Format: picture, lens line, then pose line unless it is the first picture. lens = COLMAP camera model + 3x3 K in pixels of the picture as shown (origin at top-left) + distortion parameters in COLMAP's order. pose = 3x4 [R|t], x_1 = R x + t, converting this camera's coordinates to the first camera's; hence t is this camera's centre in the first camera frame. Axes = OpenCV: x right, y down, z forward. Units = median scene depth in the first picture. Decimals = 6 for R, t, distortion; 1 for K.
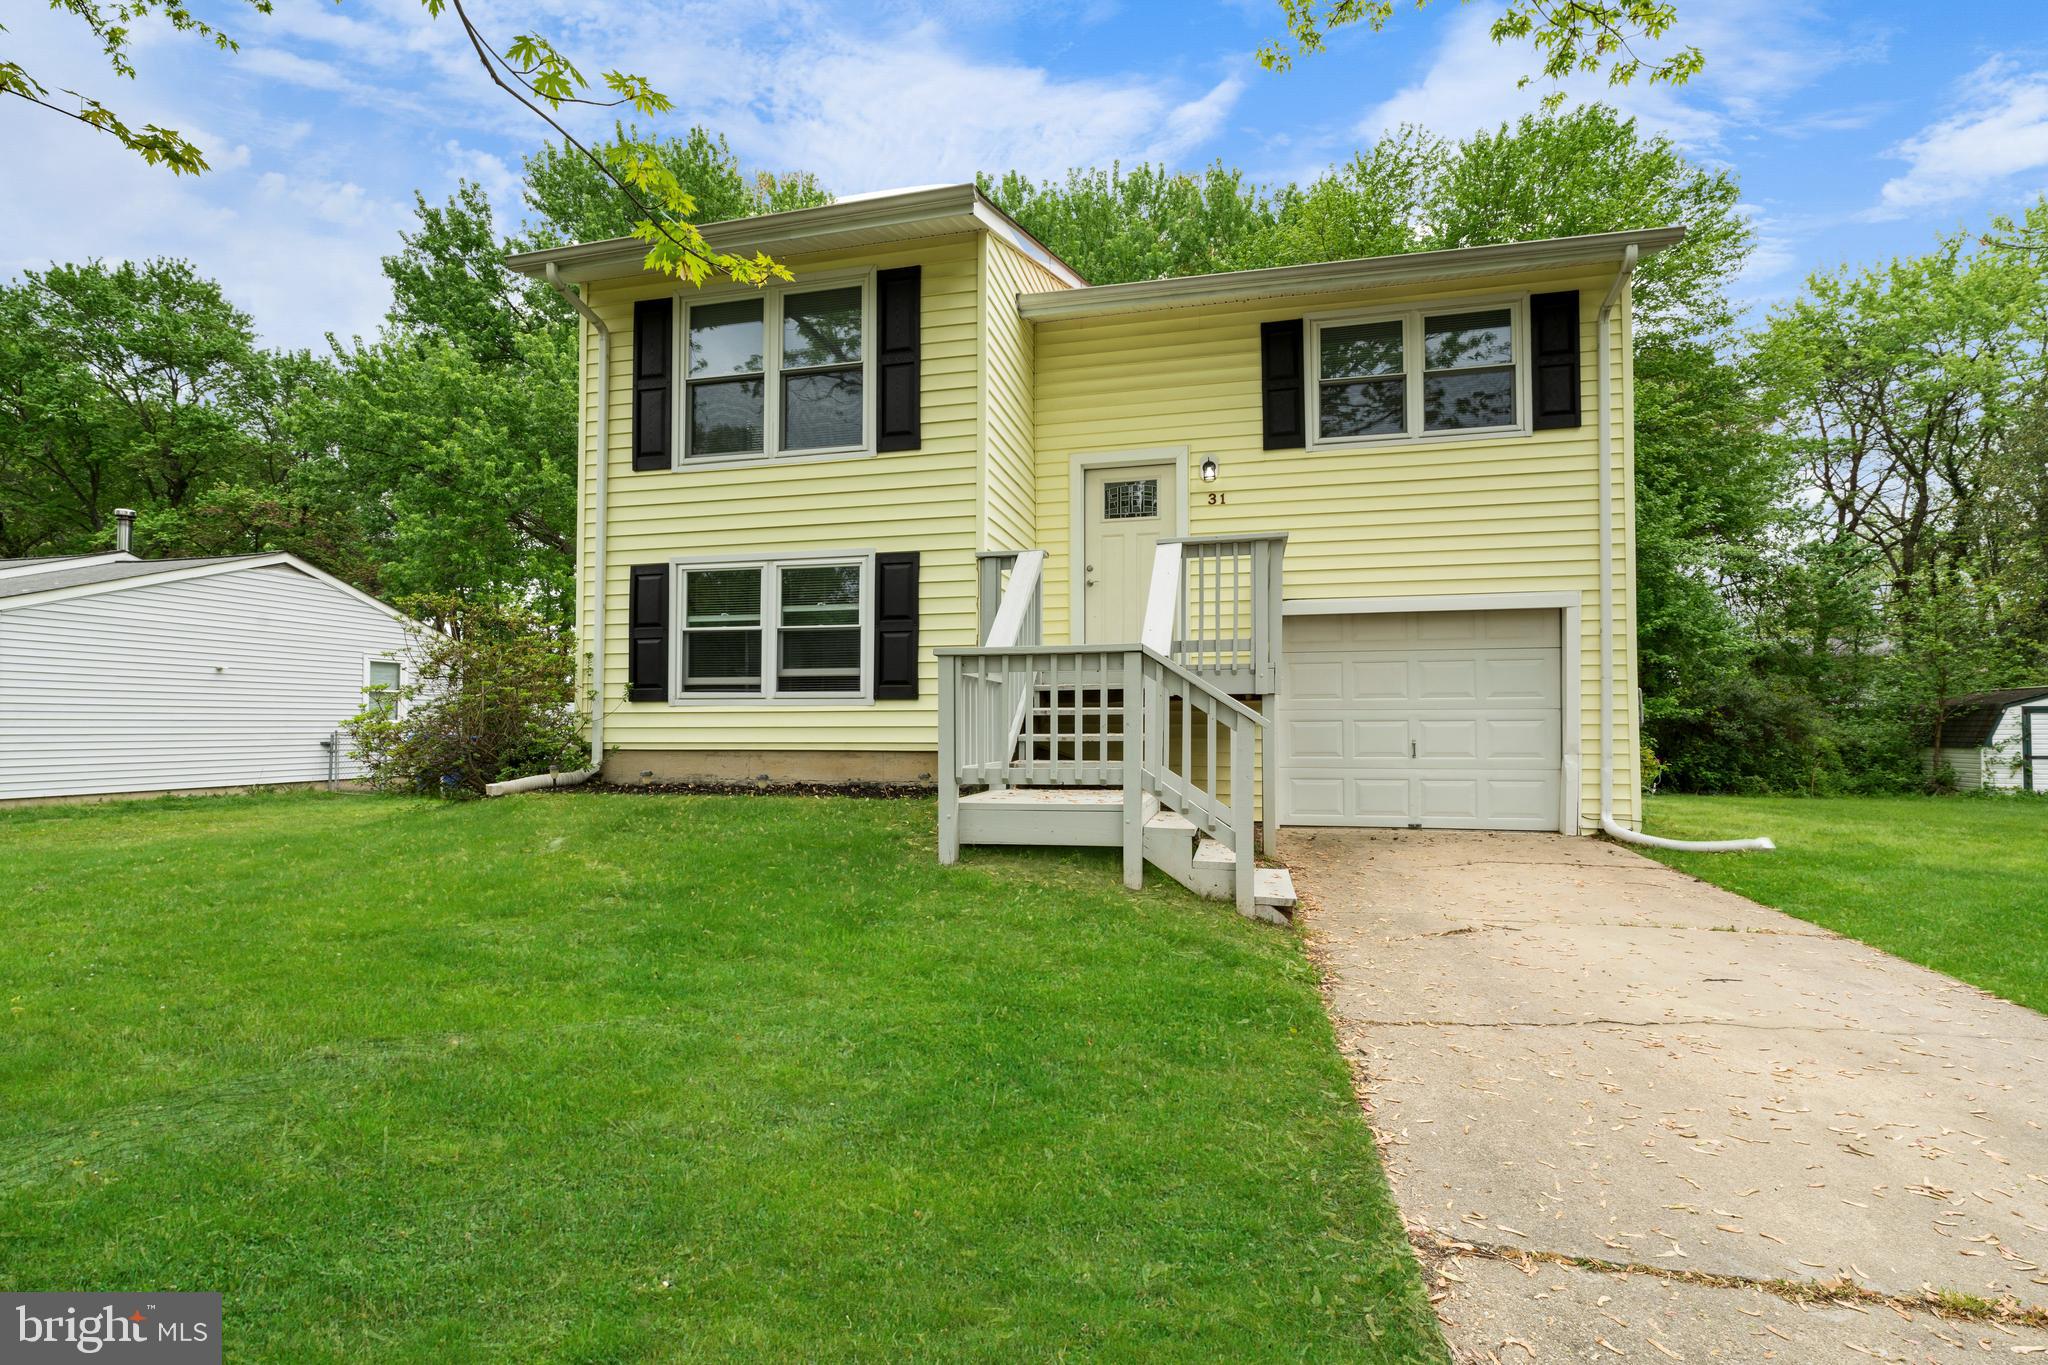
lens RADIAL K [[954.8, 0, 1031.6], [0, 954.8, 708.8], [0, 0, 1]] dist [-0.001245, 0.000666]
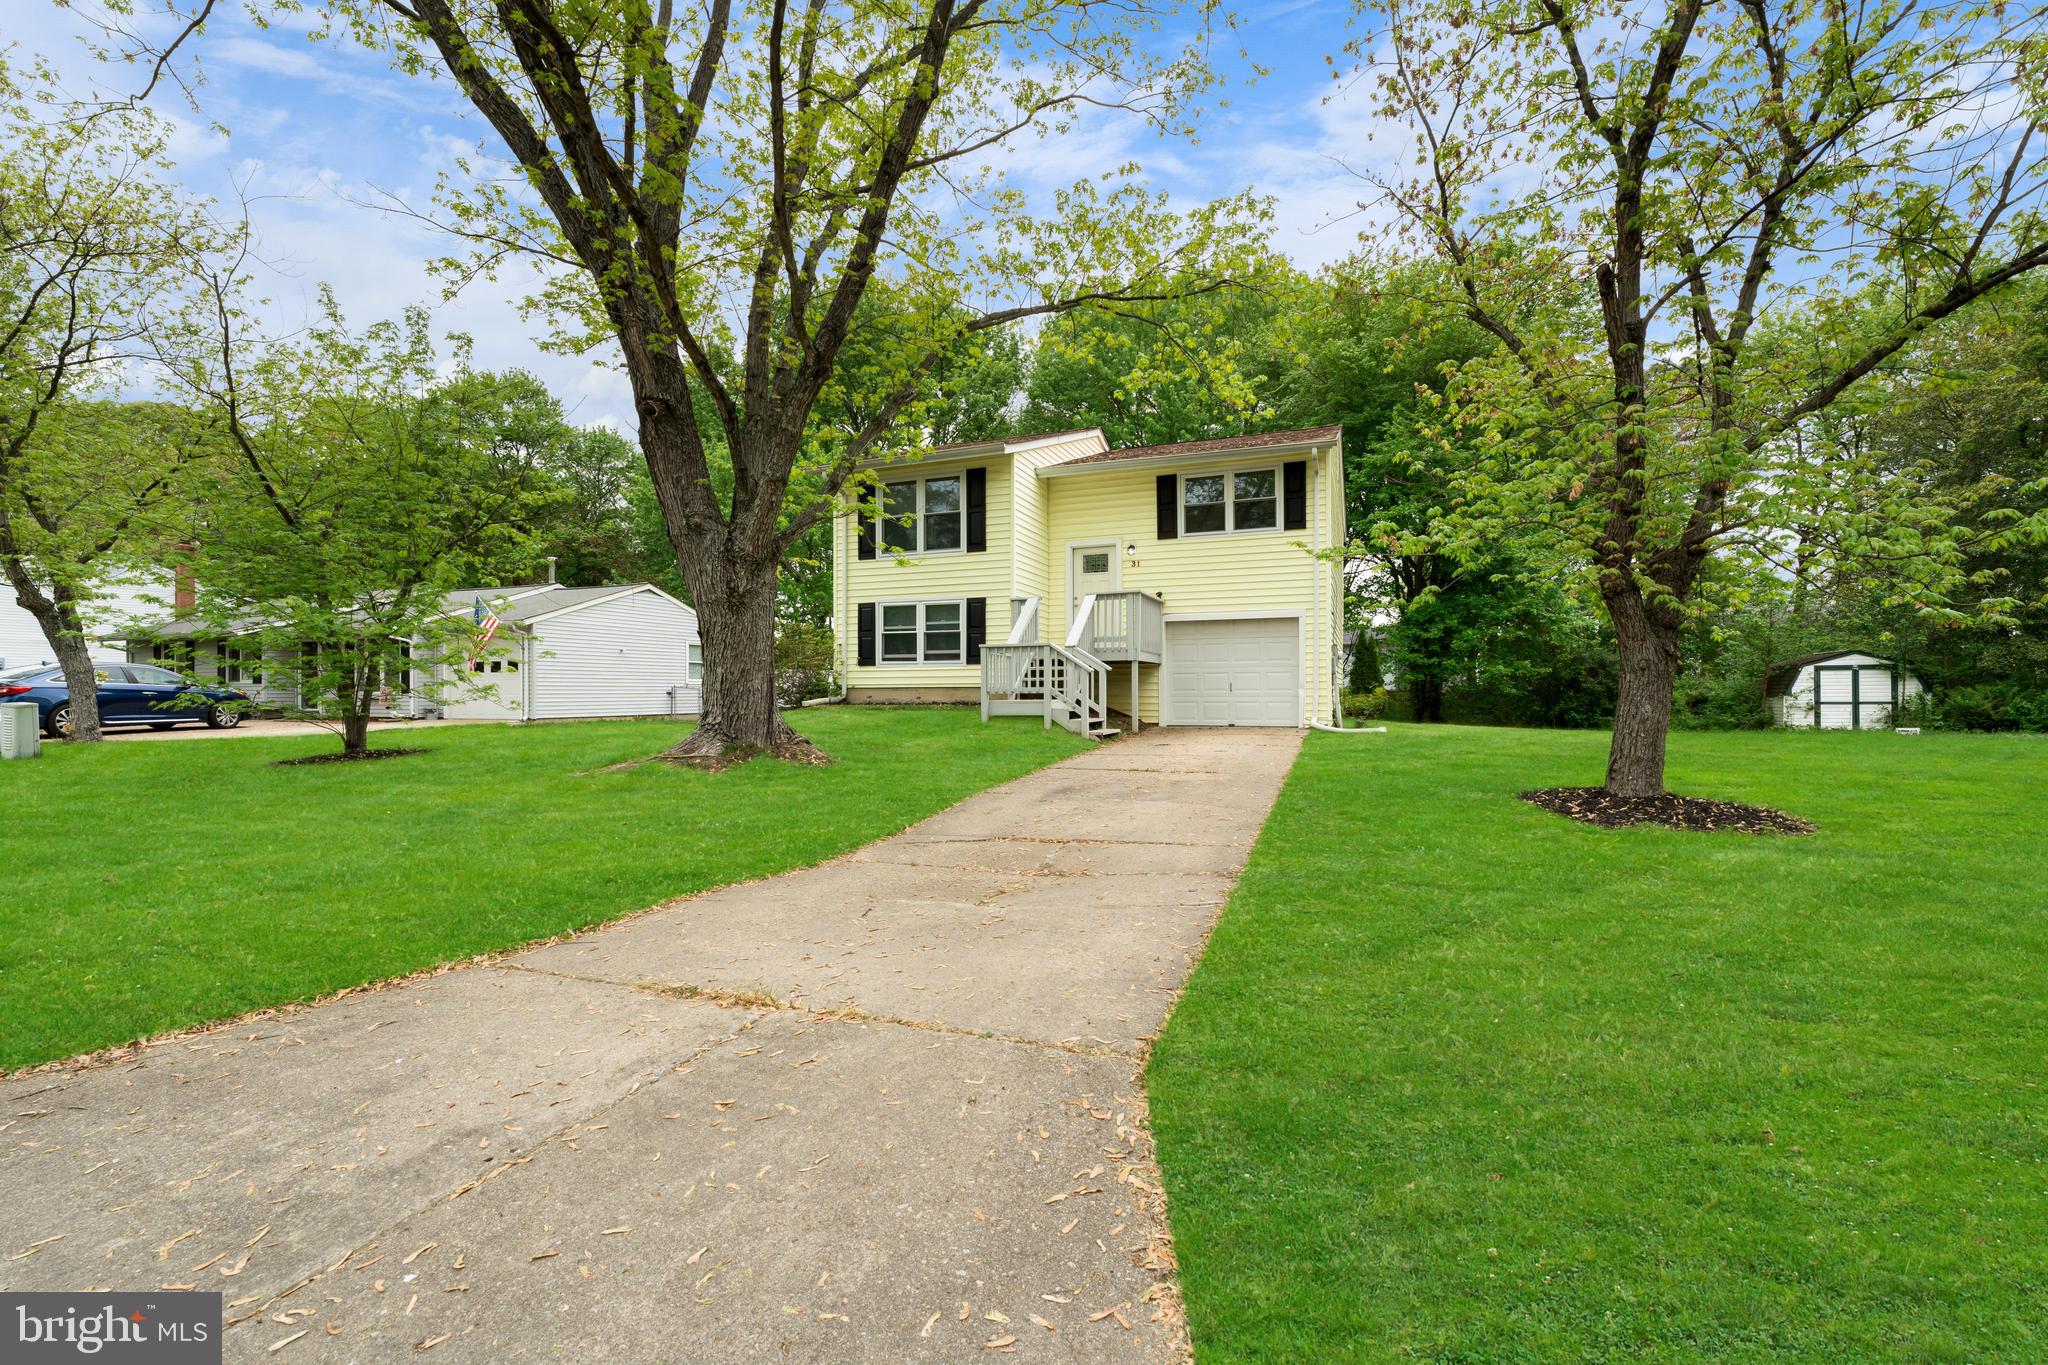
lens RADIAL K [[892.2, 0, 1026.6], [0, 892.2, 694.3], [0, 0, 1]] dist [-0.000795, 0.000451]
pose [[0.989868, -0.001563, -0.141982, 0.252304], [0.004526, 0.999779, 0.020543, 0.017509], [0.141918, -0.020978, 0.989656, -0.974433]]
